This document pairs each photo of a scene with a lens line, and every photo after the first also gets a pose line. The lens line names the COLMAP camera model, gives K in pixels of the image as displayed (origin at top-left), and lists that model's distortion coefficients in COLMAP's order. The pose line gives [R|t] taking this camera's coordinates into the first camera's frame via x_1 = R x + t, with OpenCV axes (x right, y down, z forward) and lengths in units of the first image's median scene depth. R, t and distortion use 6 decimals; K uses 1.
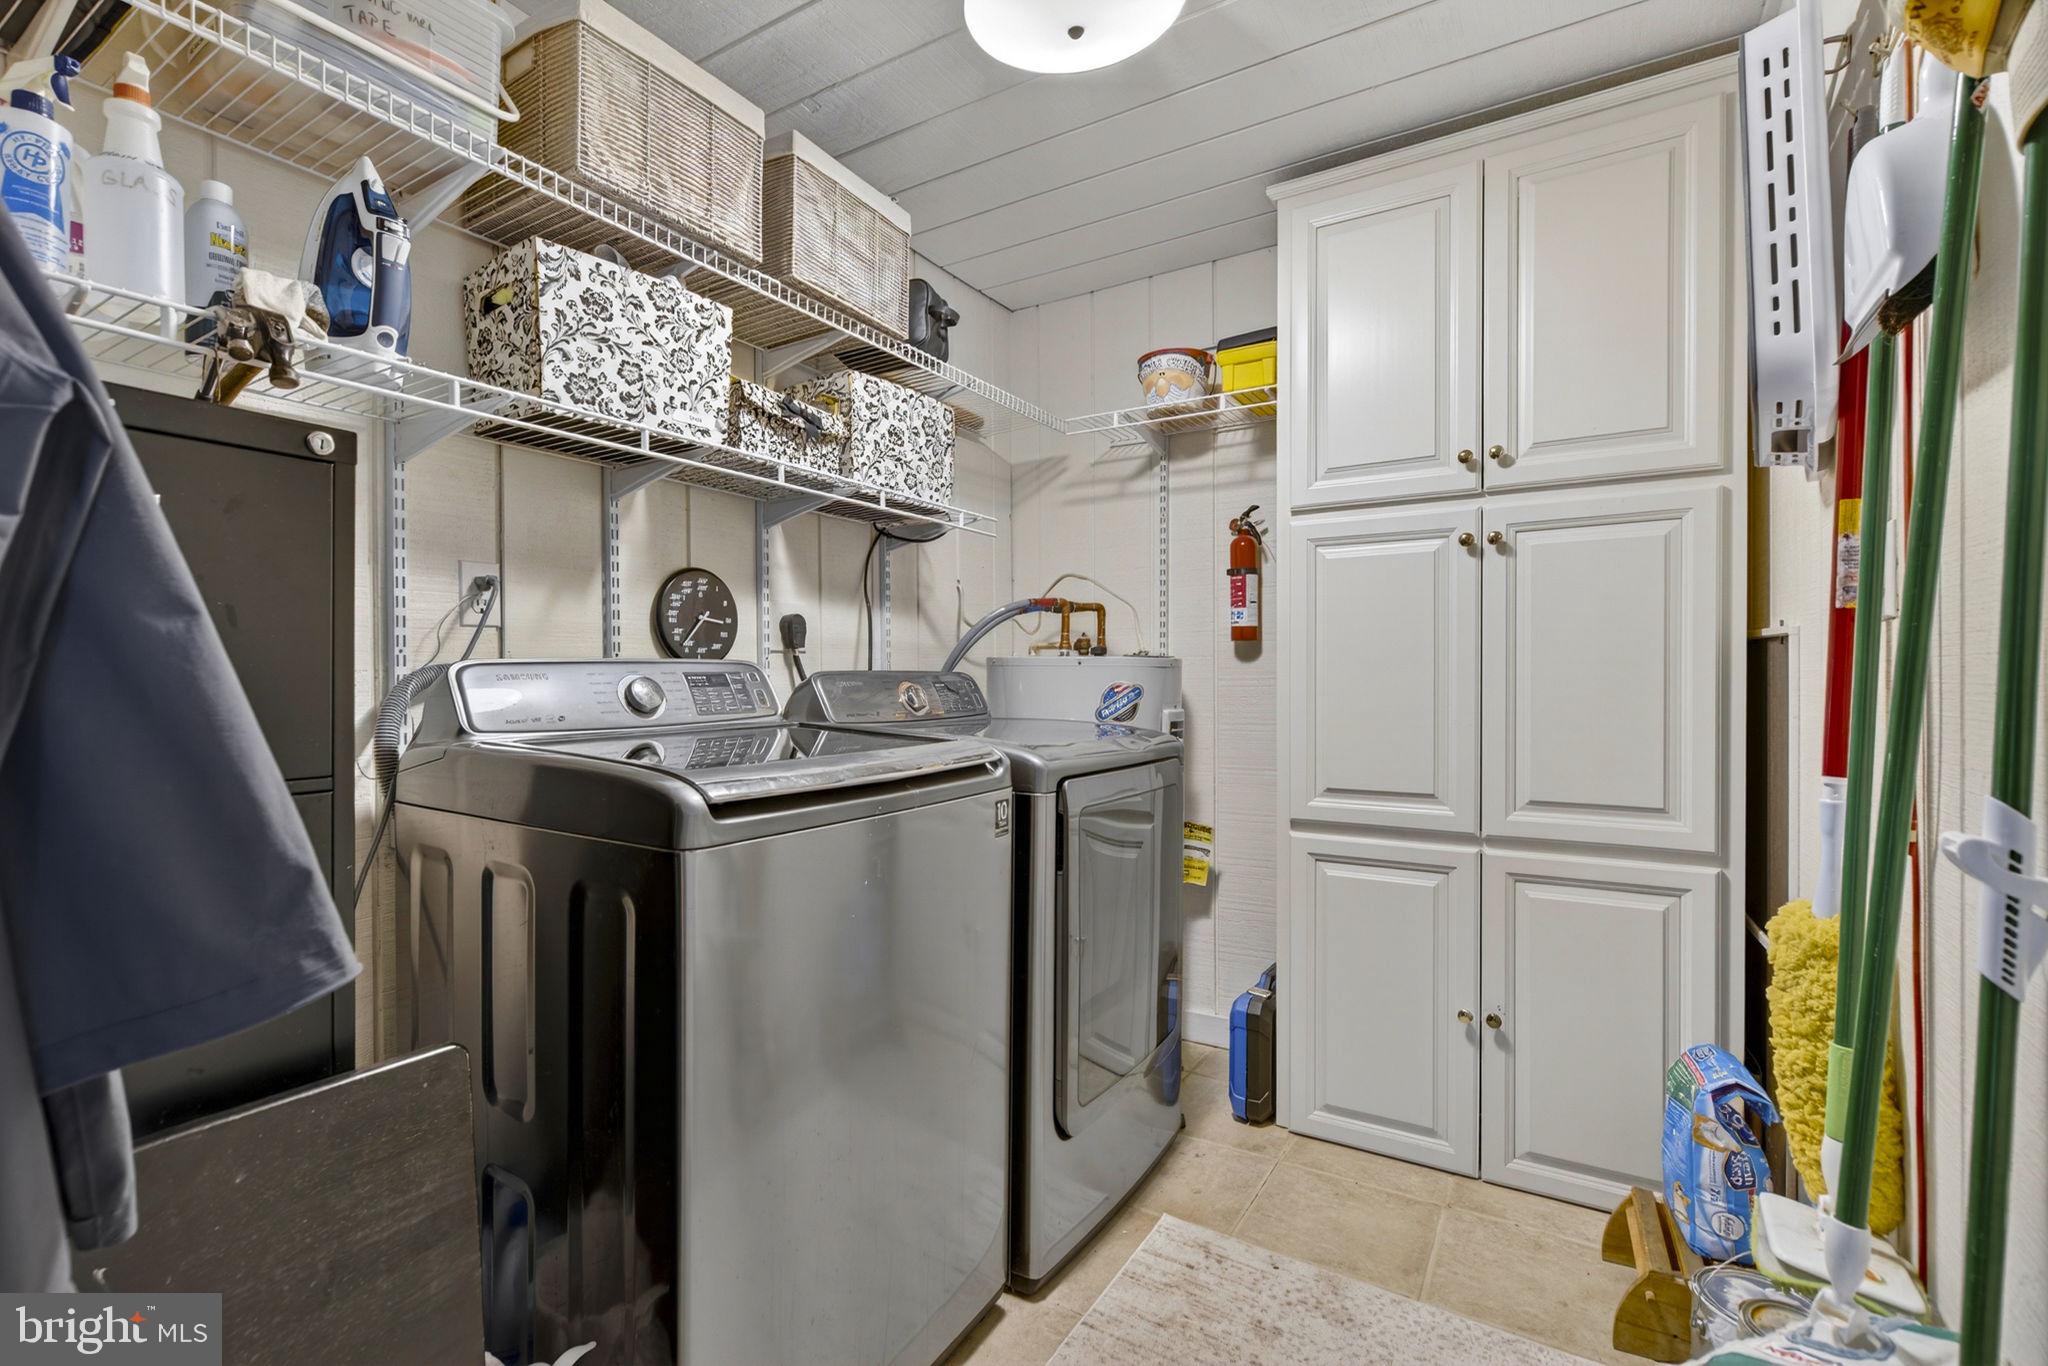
lens RADIAL K [[940.7, 0, 1021.7], [0, 940.7, 679.3], [0, 0, 1]] dist [0.001662, 0.000086]
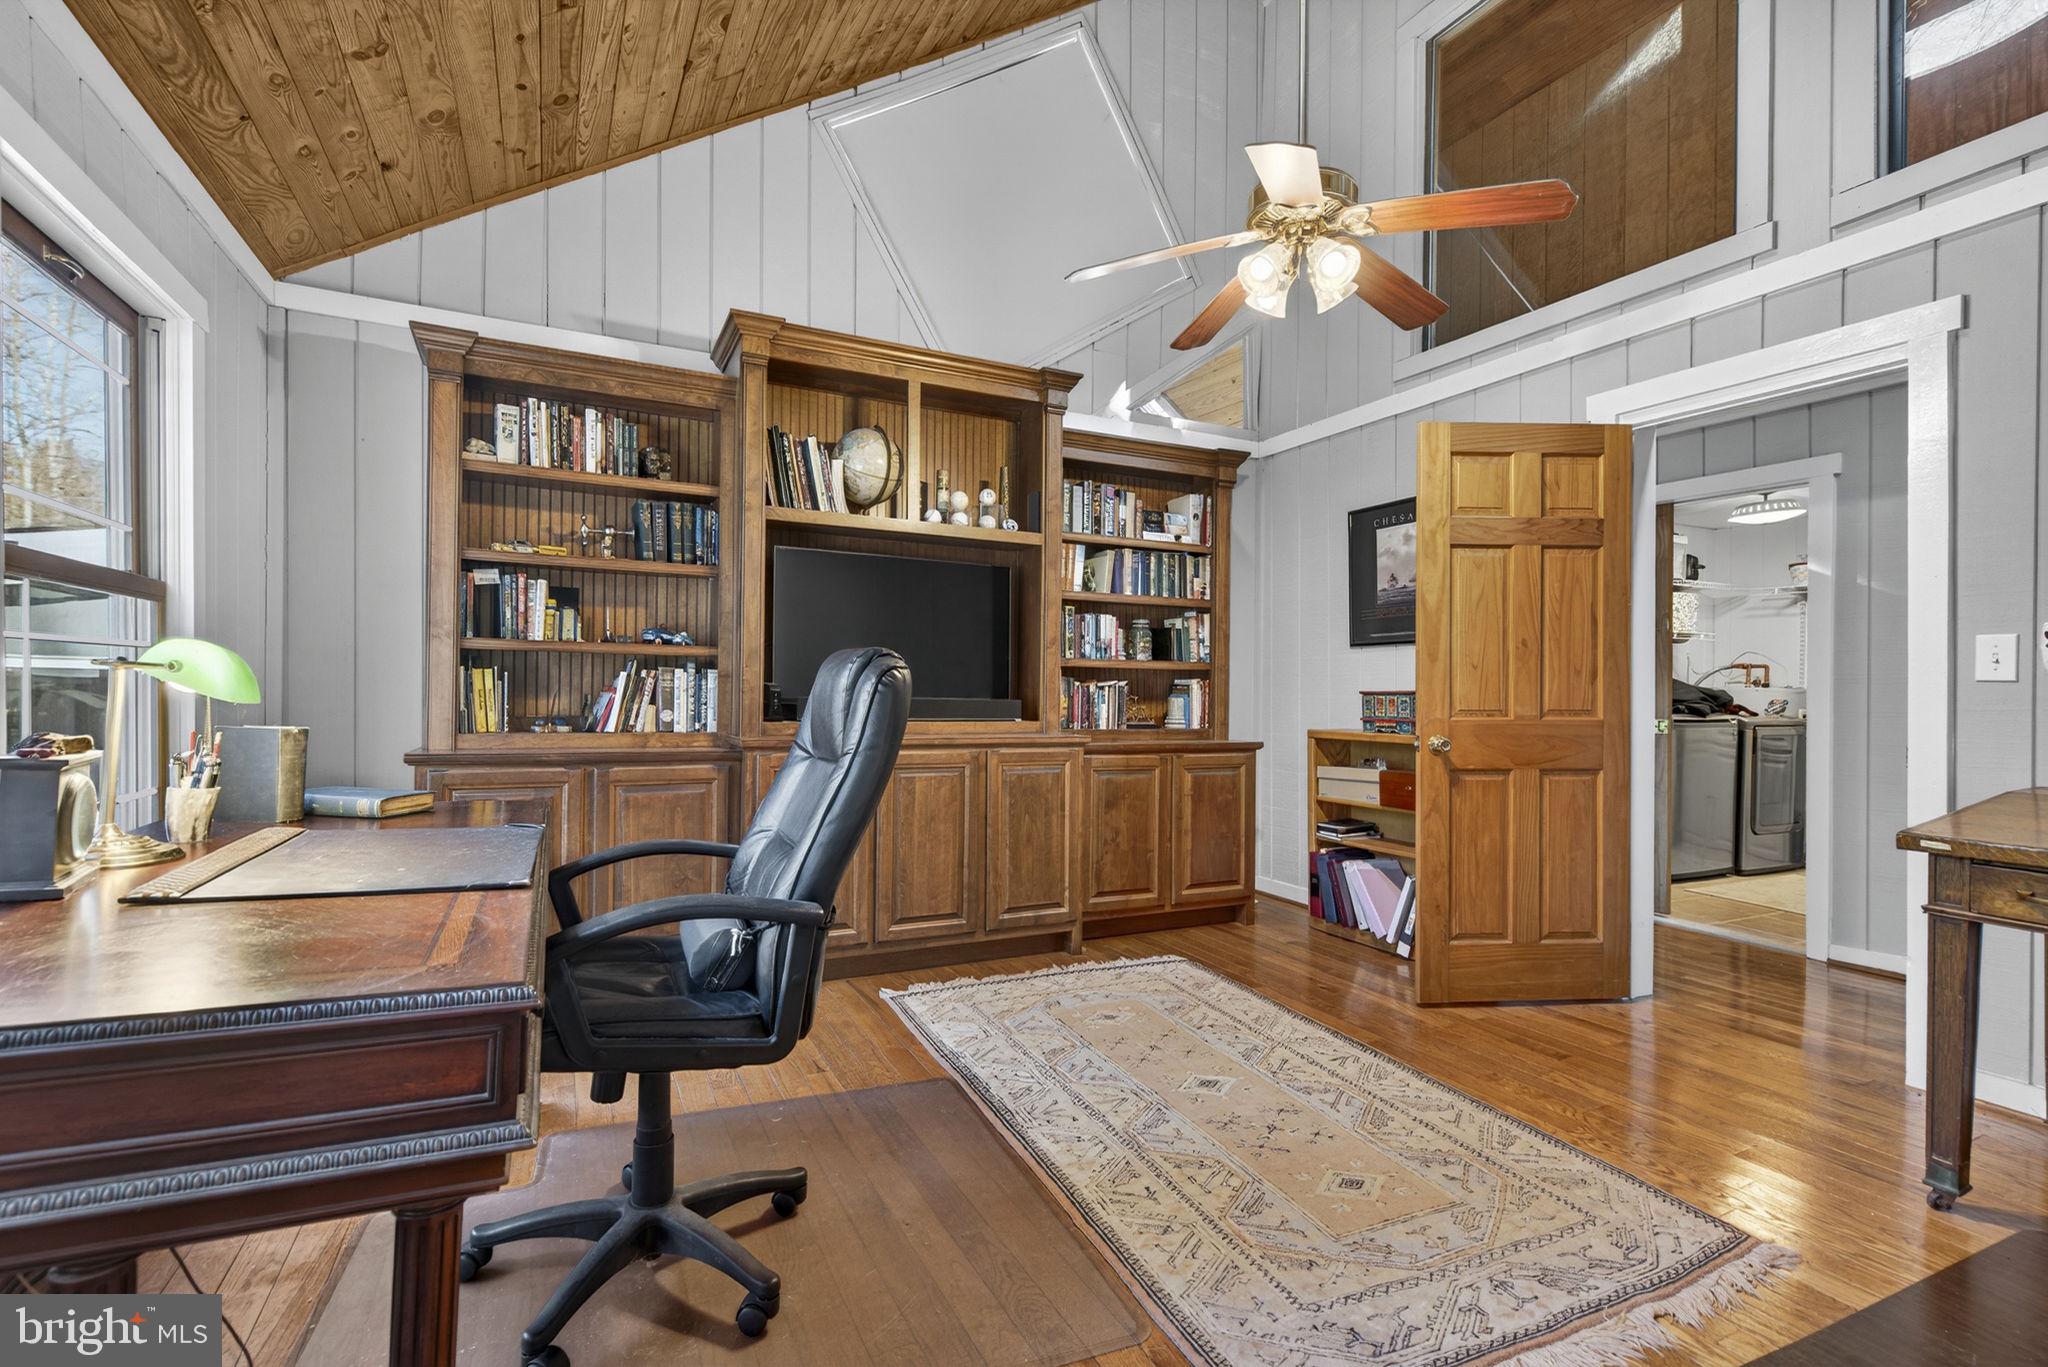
lens RADIAL K [[940.7, 0, 1011.9], [0, 940.7, 689.4], [0, 0, 1]] dist [0.001662, 0.000086]
pose [[0.840782, 0.016008, -0.541137, -0.233431], [-0.018197, 0.999834, 0.001304, 0.011972], [0.541068, 0.008751, 0.840933, -2.052874]]
